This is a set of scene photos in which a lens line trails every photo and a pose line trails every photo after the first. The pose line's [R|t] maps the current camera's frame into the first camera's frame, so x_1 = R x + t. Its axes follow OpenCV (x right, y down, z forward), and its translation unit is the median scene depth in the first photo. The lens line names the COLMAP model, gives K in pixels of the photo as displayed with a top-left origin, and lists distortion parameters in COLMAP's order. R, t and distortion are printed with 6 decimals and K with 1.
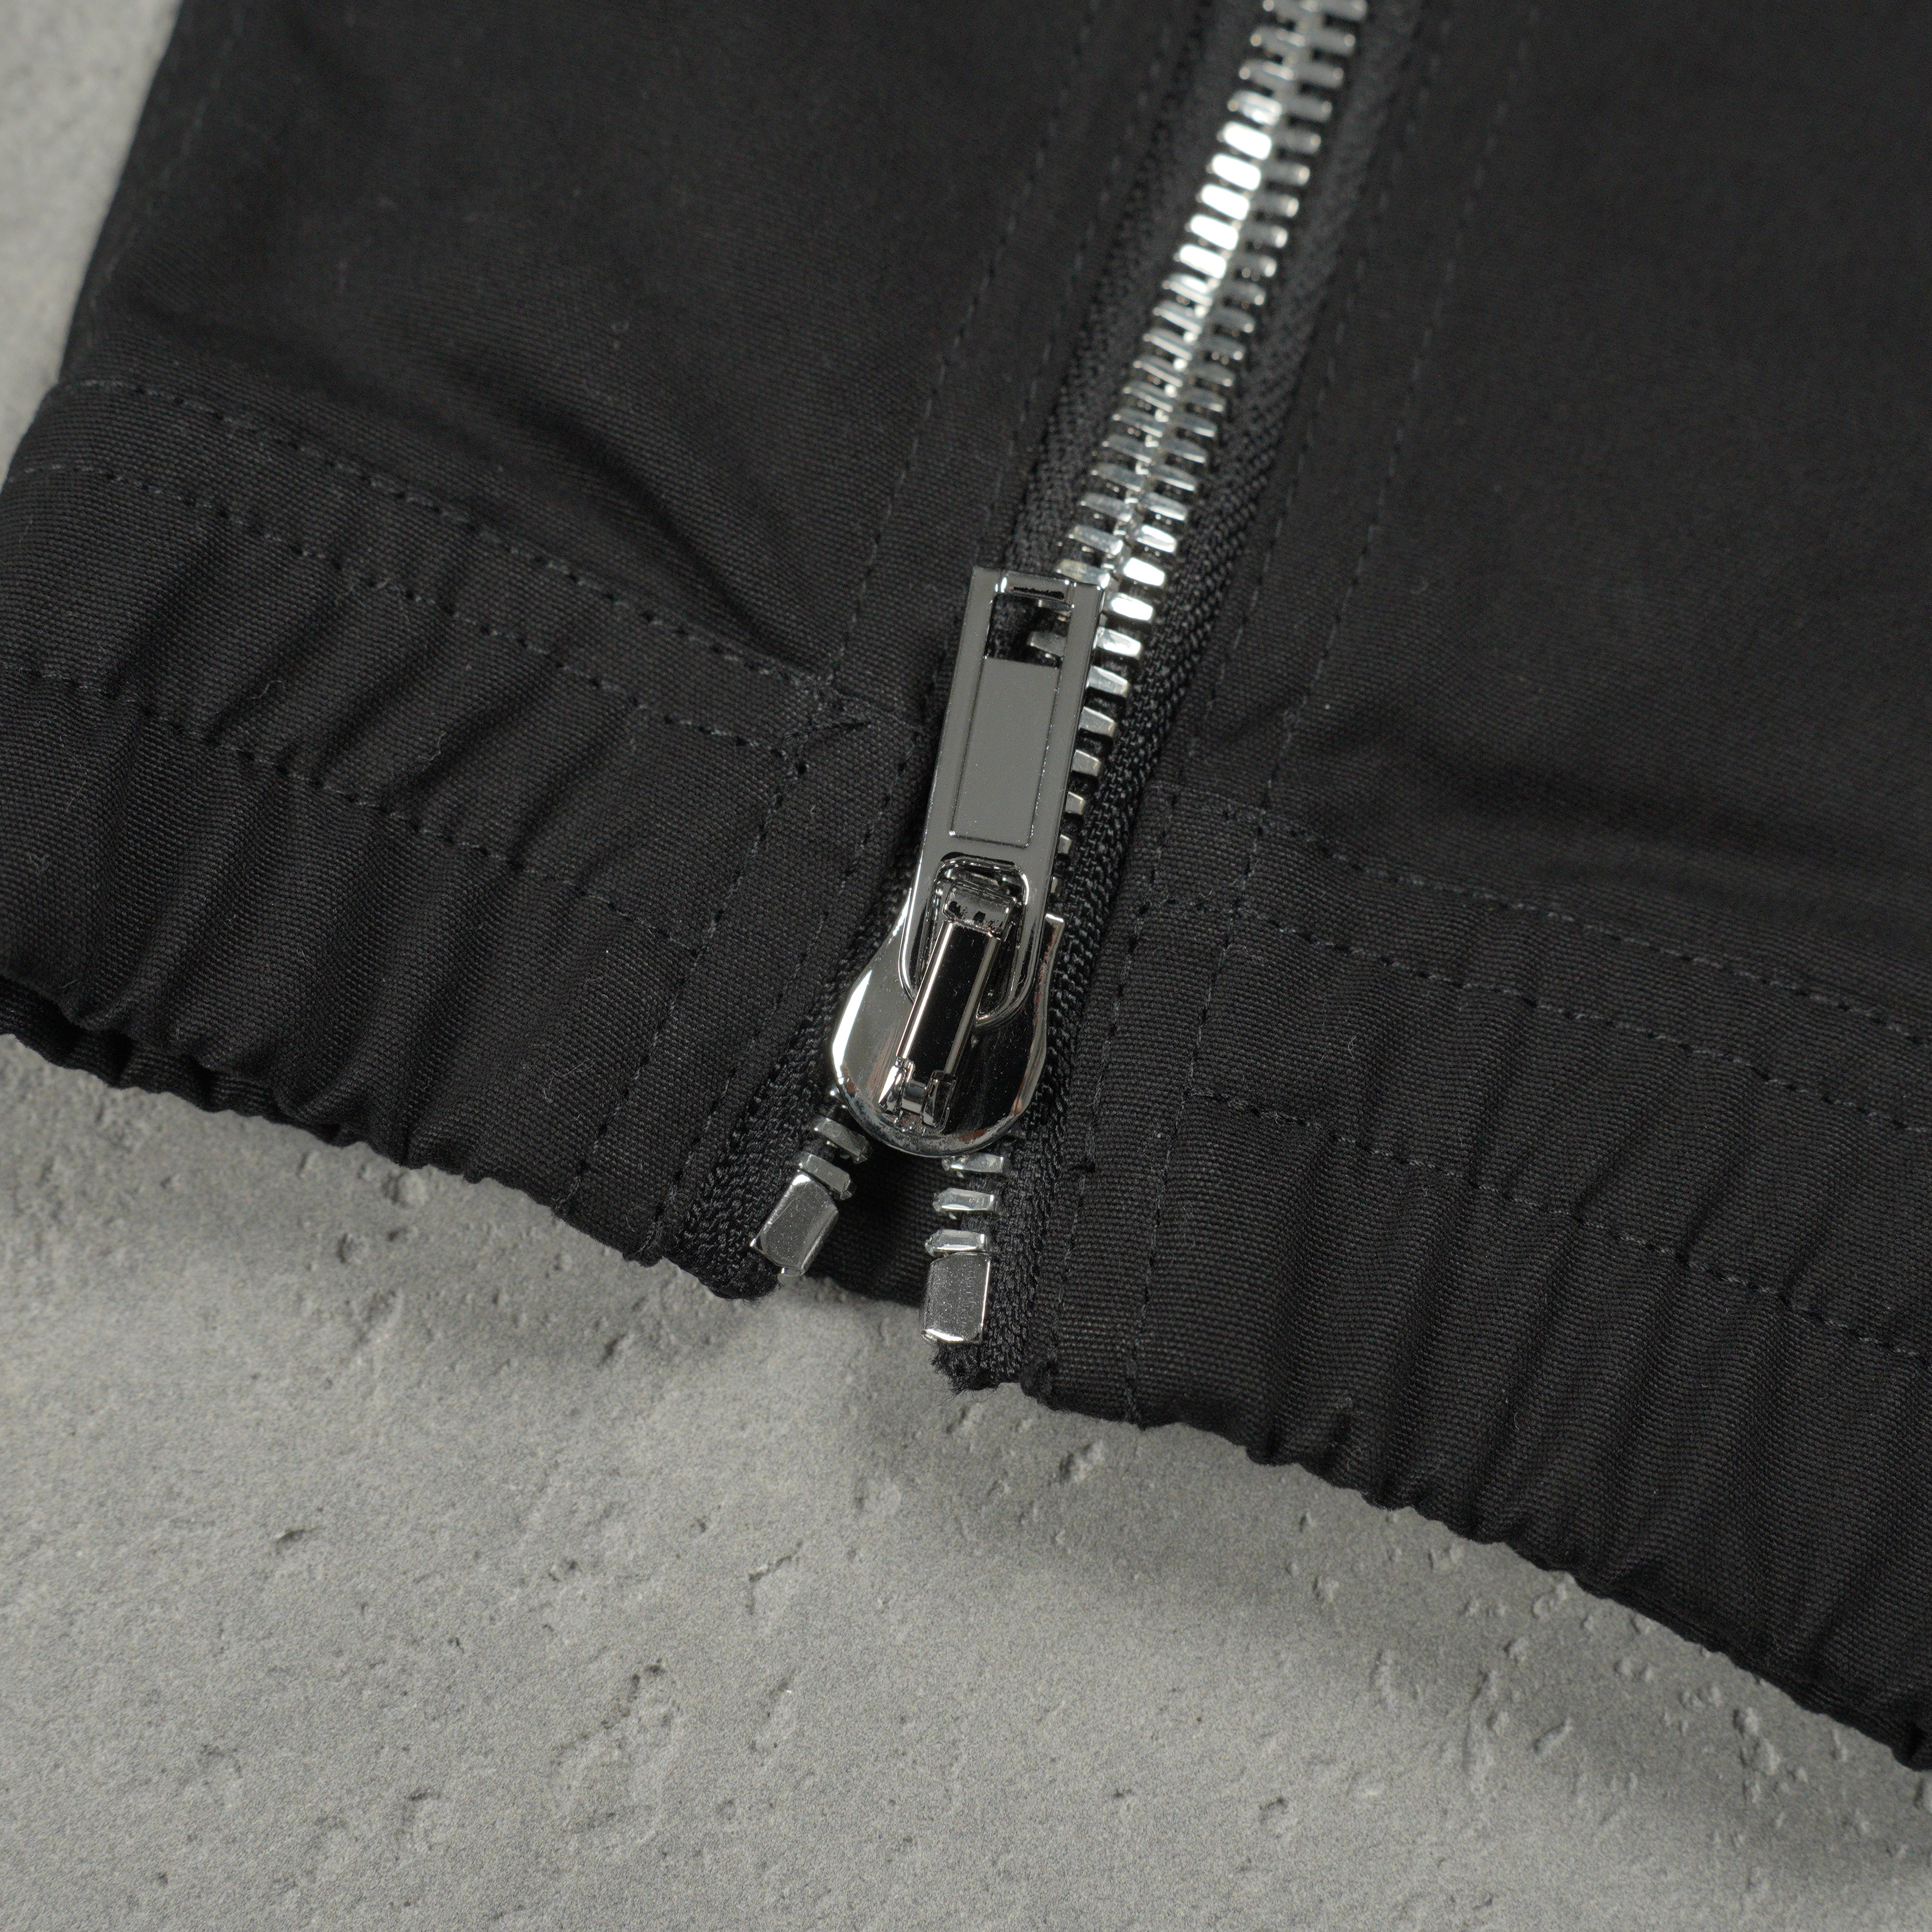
lens RADIAL K [[3506.8, 0, 966.0], [0, 3506.8, 966.0], [0, 0, 1]] dist [-0.081989, -0.004501]
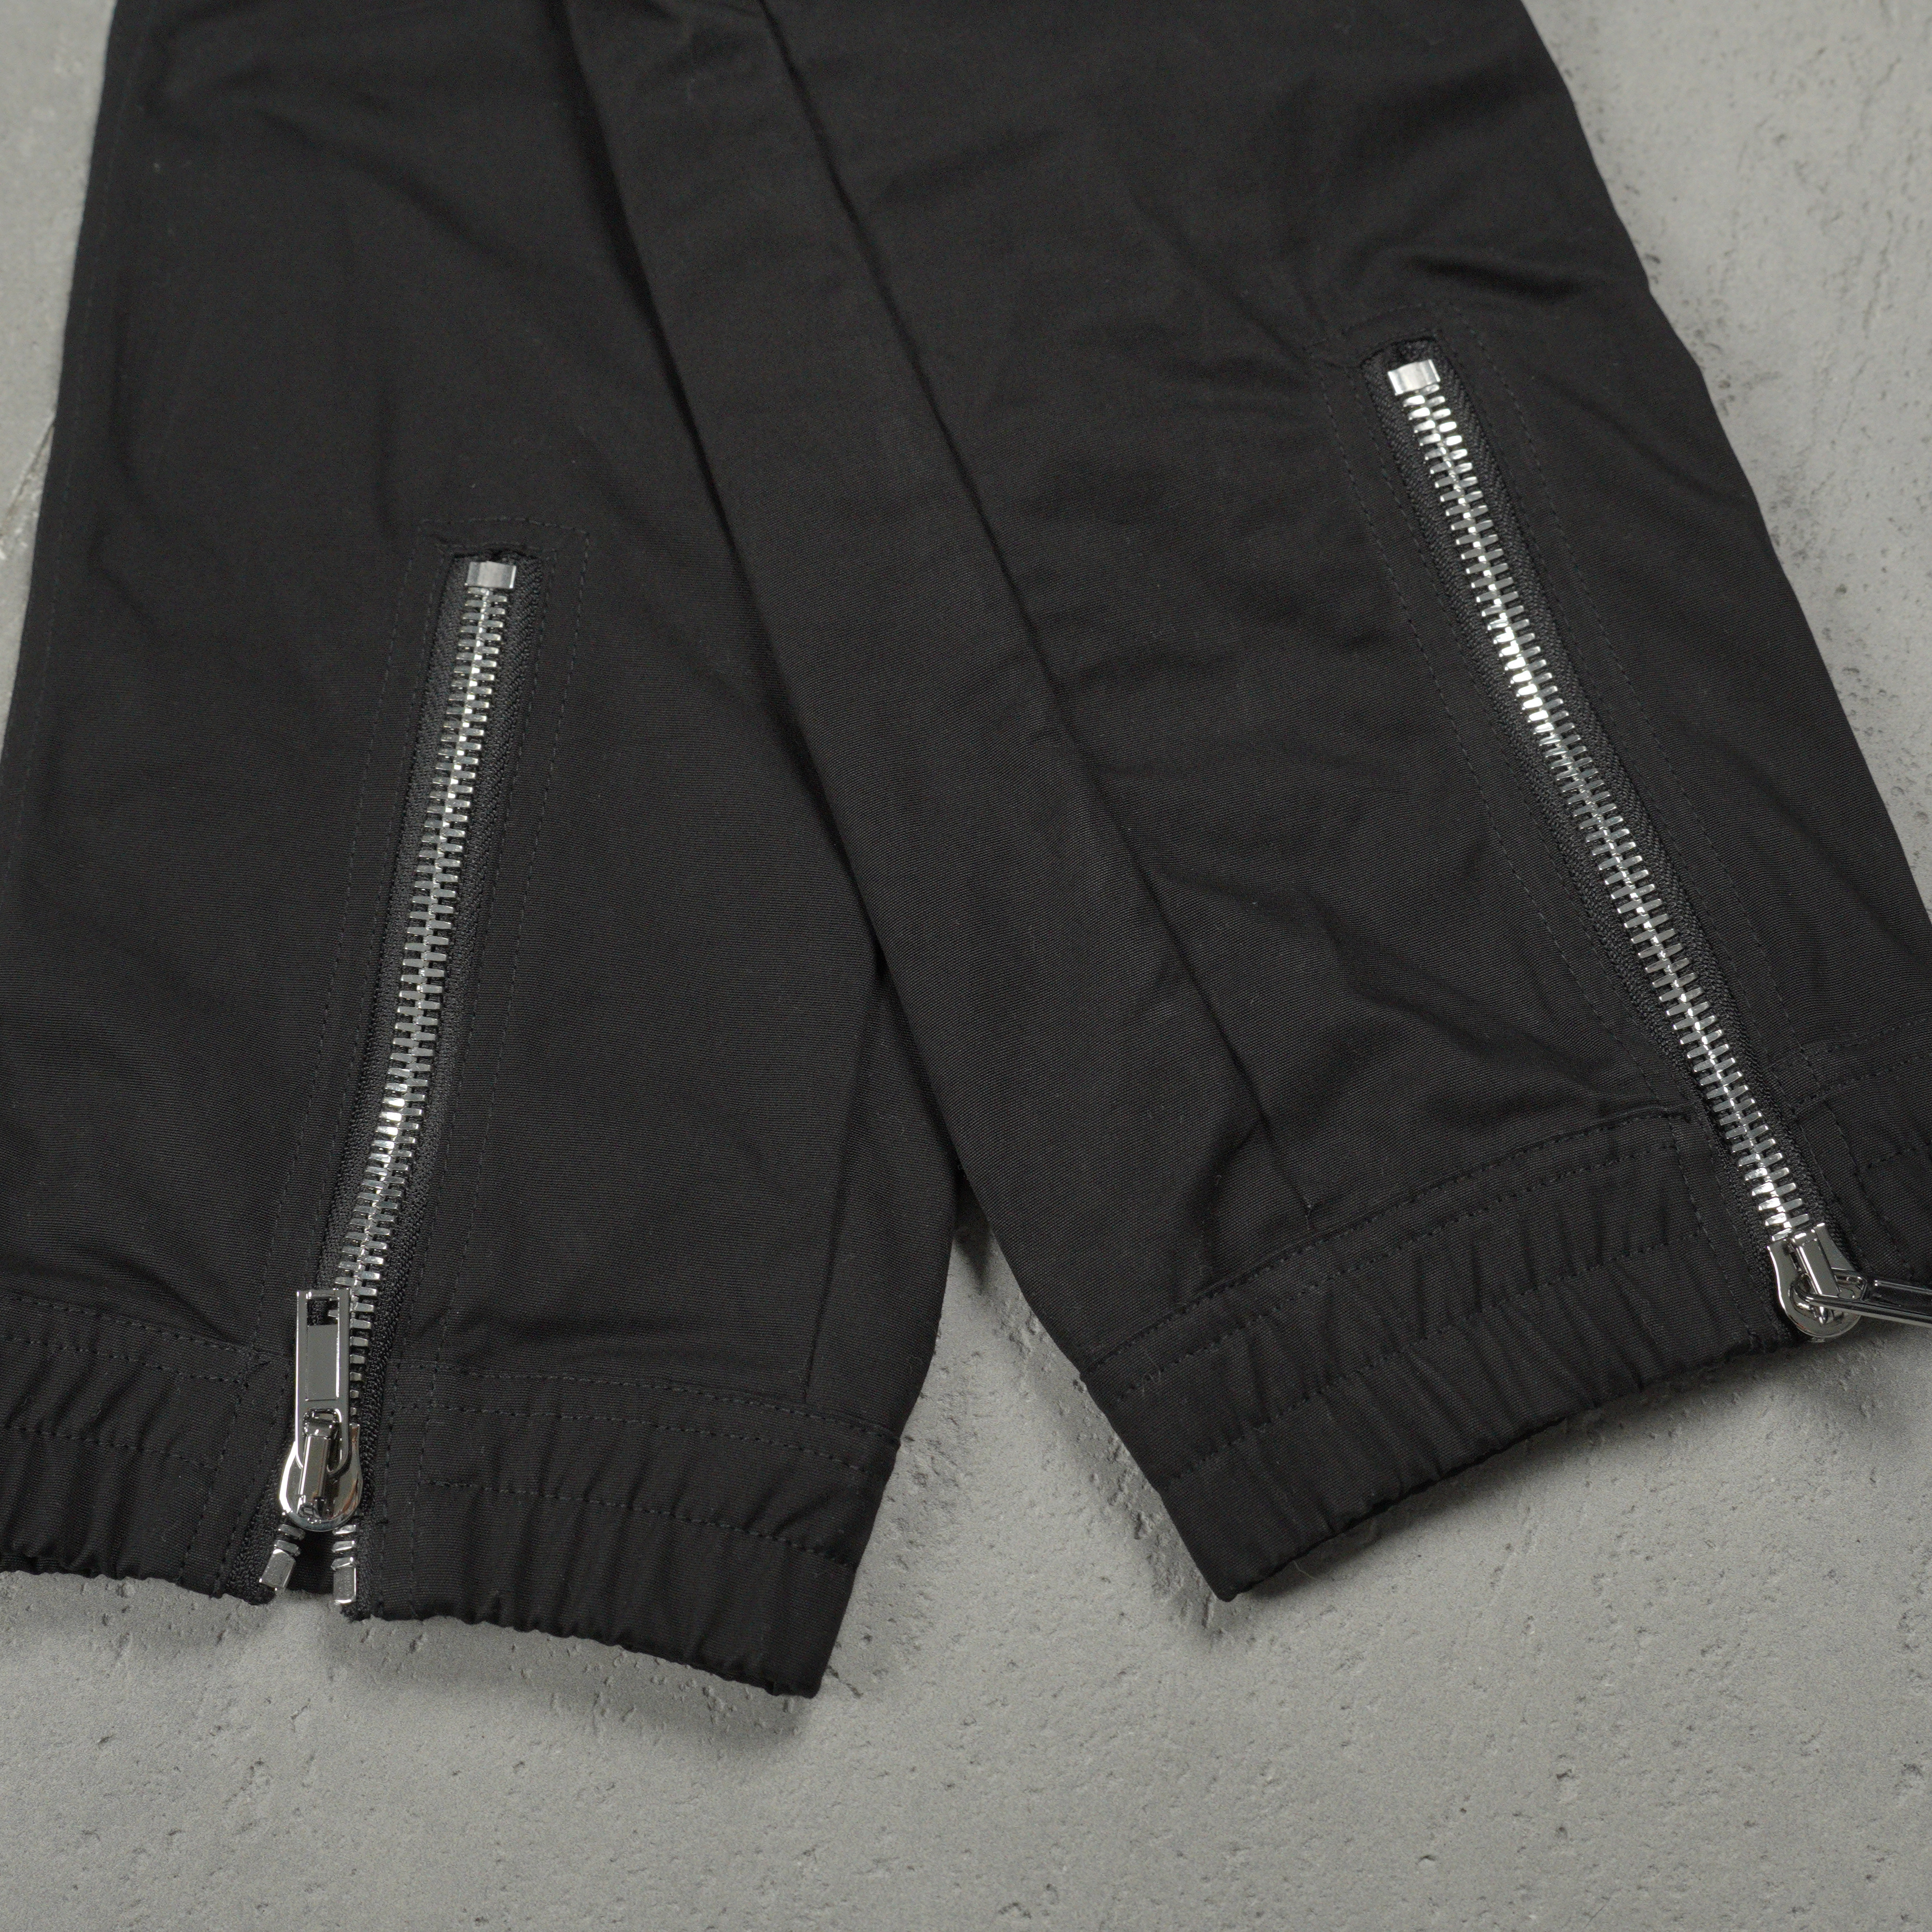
lens RADIAL K [[3506.8, 0, 966.0], [0, 3506.8, 966.0], [0, 0, 1]] dist [-0.081989, -0.004501]
pose [[0.976738, -0.214049, 0.012878, 0.478012], [0.214217, 0.971267, -0.103688, 0.019401], [0.009686, 0.104035, 0.994526, -1.458088]]
